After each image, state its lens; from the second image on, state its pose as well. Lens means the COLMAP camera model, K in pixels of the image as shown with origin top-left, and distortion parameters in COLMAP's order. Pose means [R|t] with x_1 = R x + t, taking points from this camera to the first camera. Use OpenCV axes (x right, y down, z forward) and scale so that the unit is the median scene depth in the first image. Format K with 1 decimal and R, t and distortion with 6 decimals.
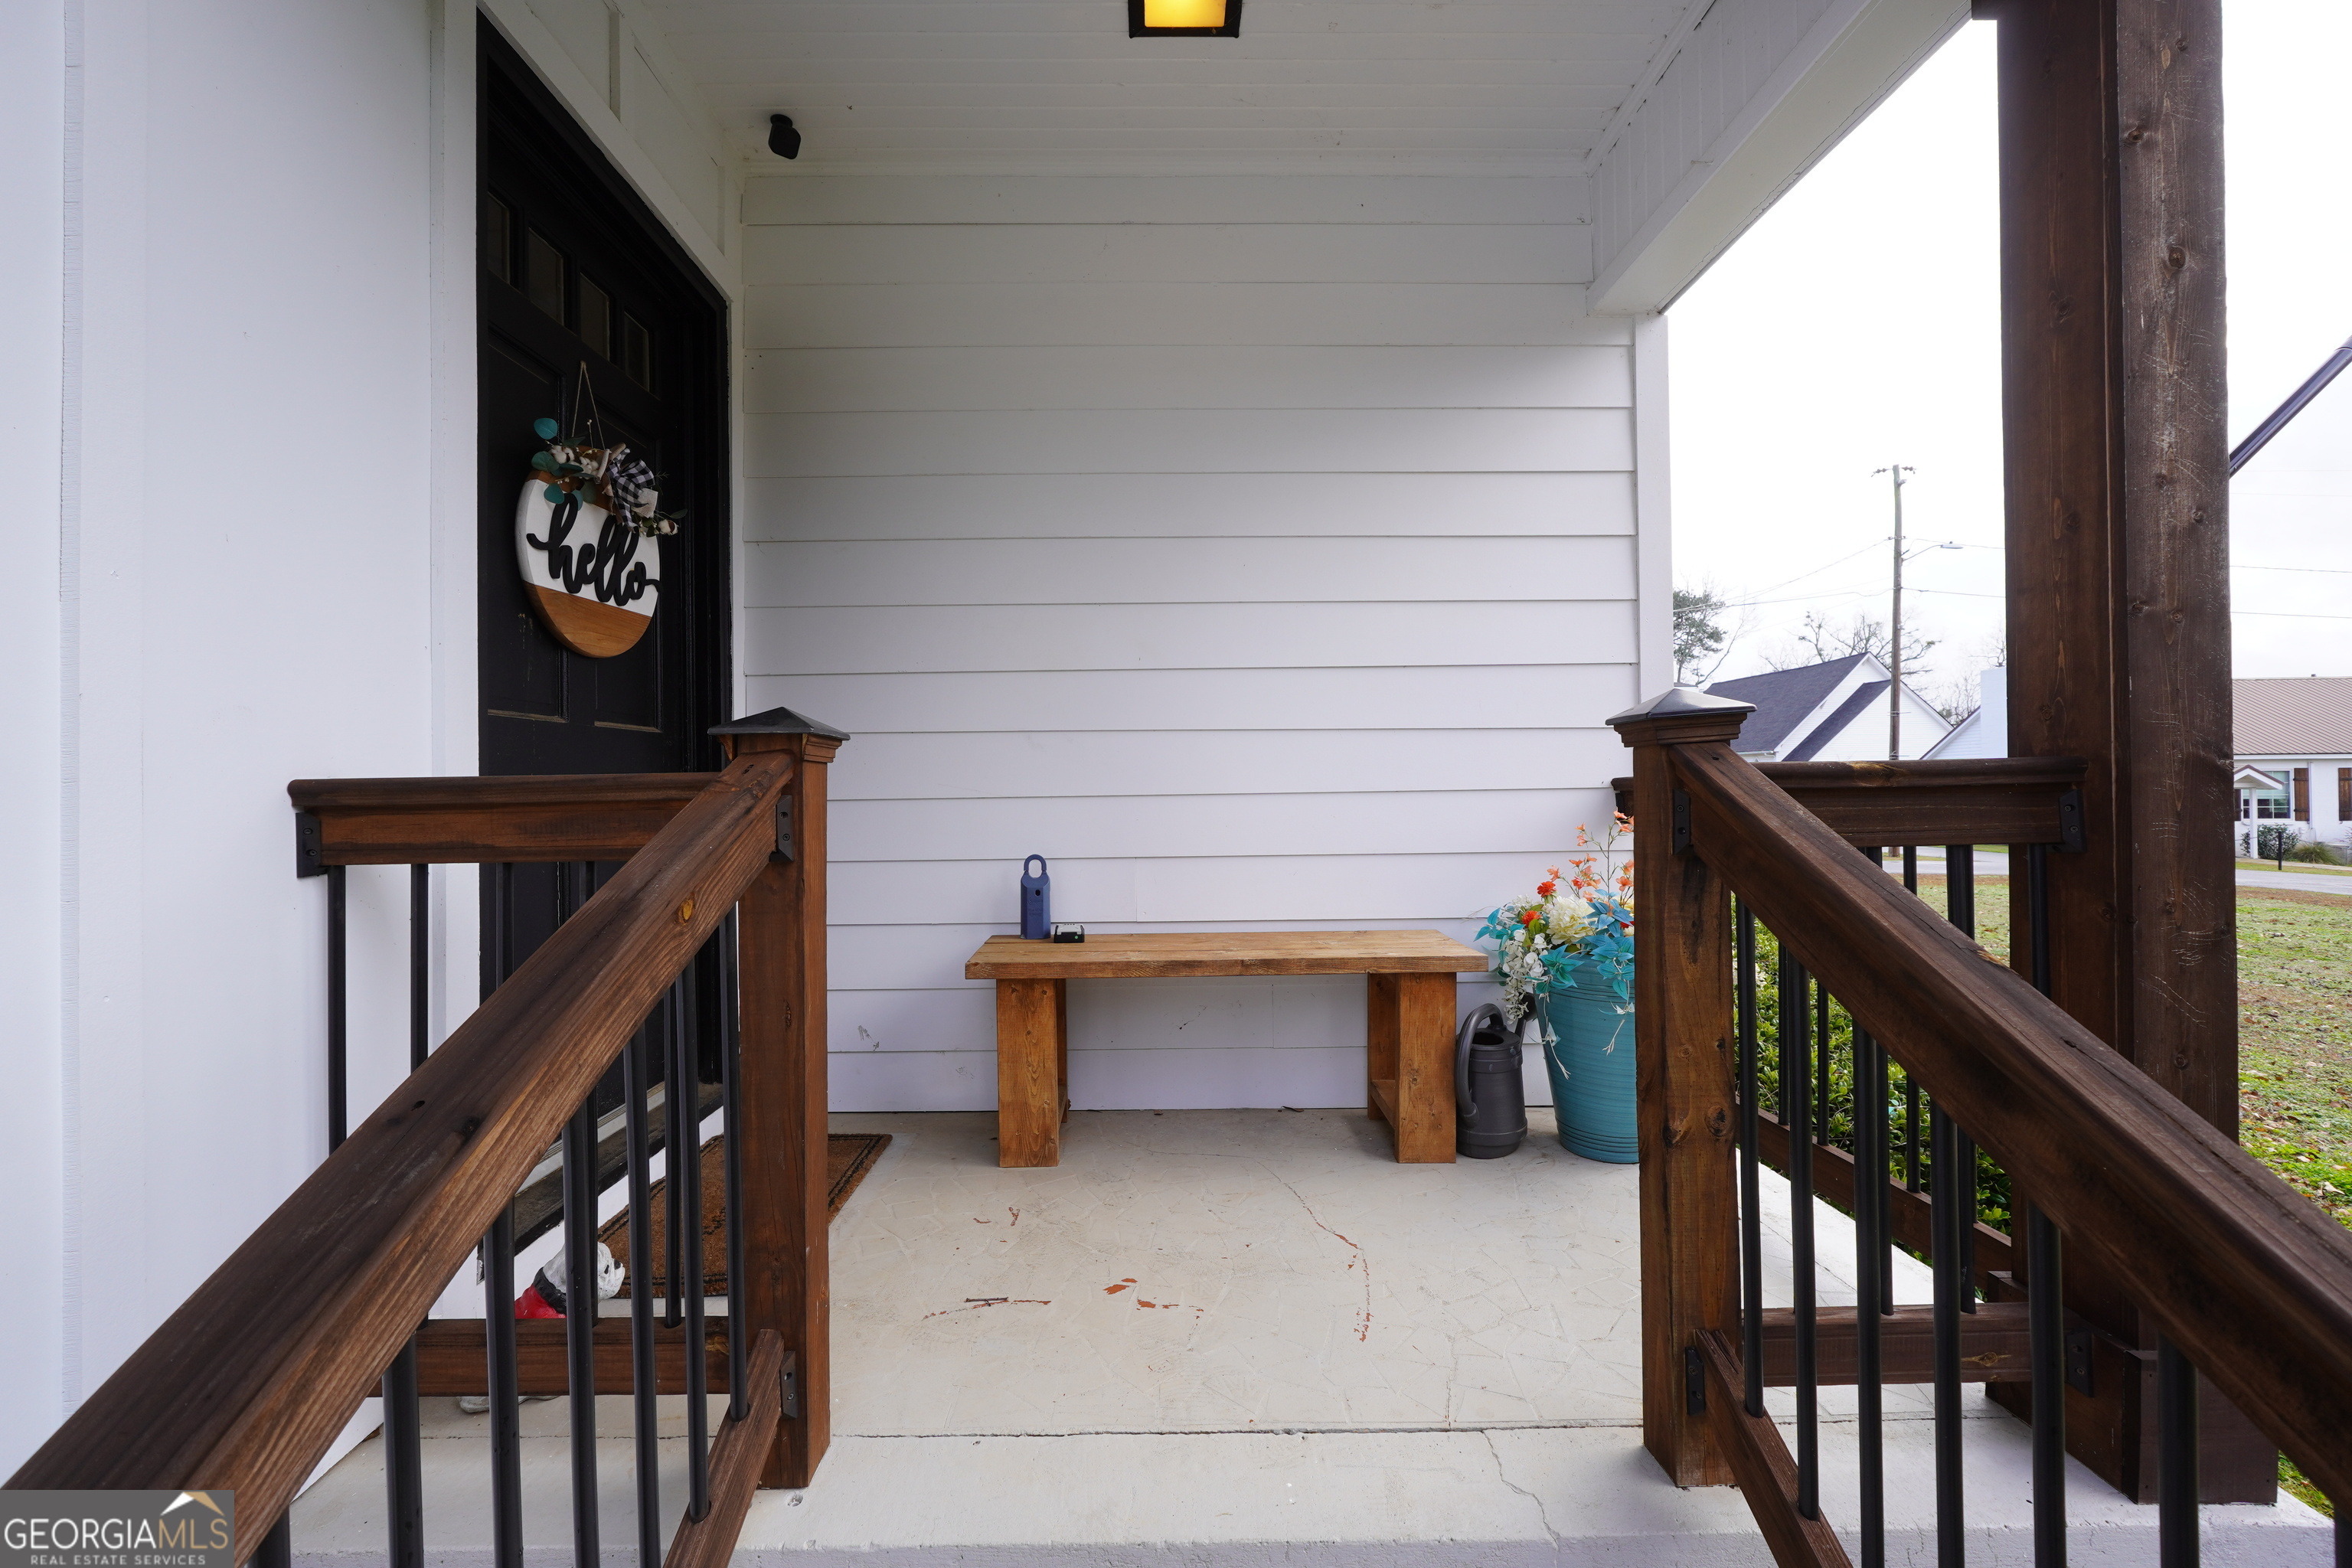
lens RADIAL K [[997.6, 0, 1176.0], [0, 997.6, 784.0], [0, 0, 1]] dist [-0.018184, 0.007195]
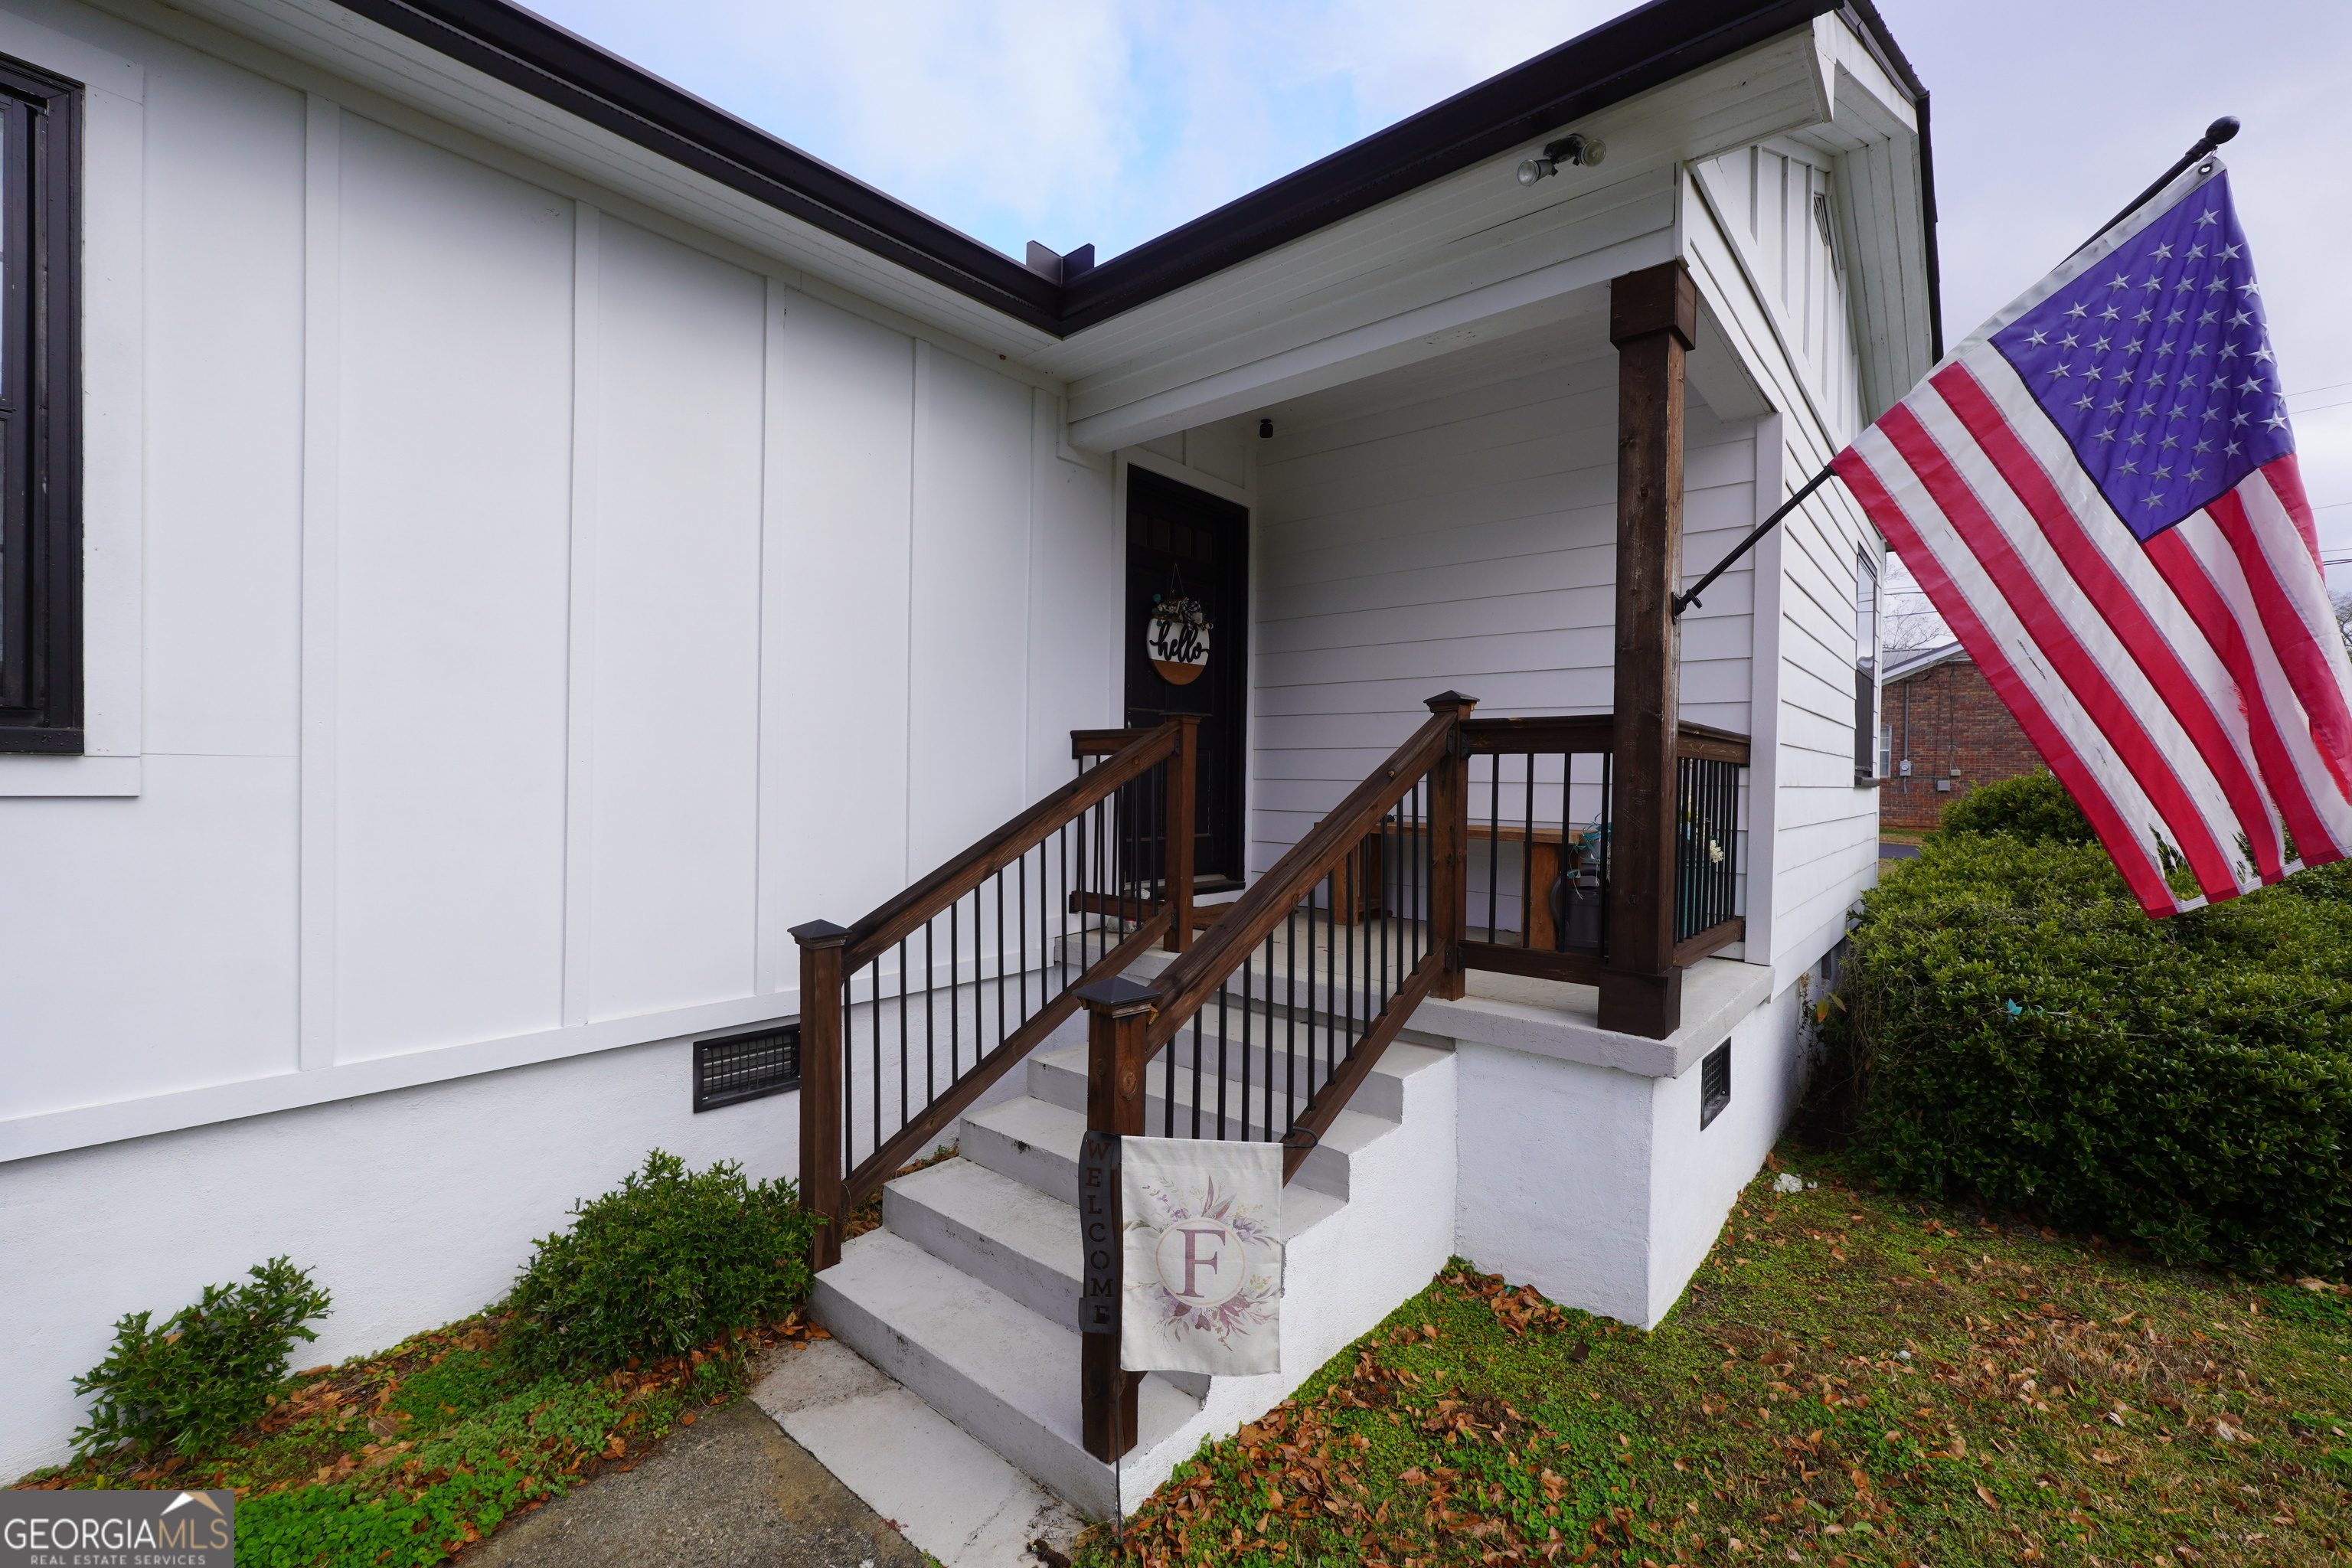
lens RADIAL K [[997.6, 0, 1176.0], [0, 997.6, 784.0], [0, 0, 1]] dist [-0.018184, 0.007195]
pose [[0.754080, 0.027303, -0.656214, 1.056658], [-0.016939, 0.999612, 0.022125, 0.063224], [0.656564, -0.005569, 0.754250, -0.880342]]
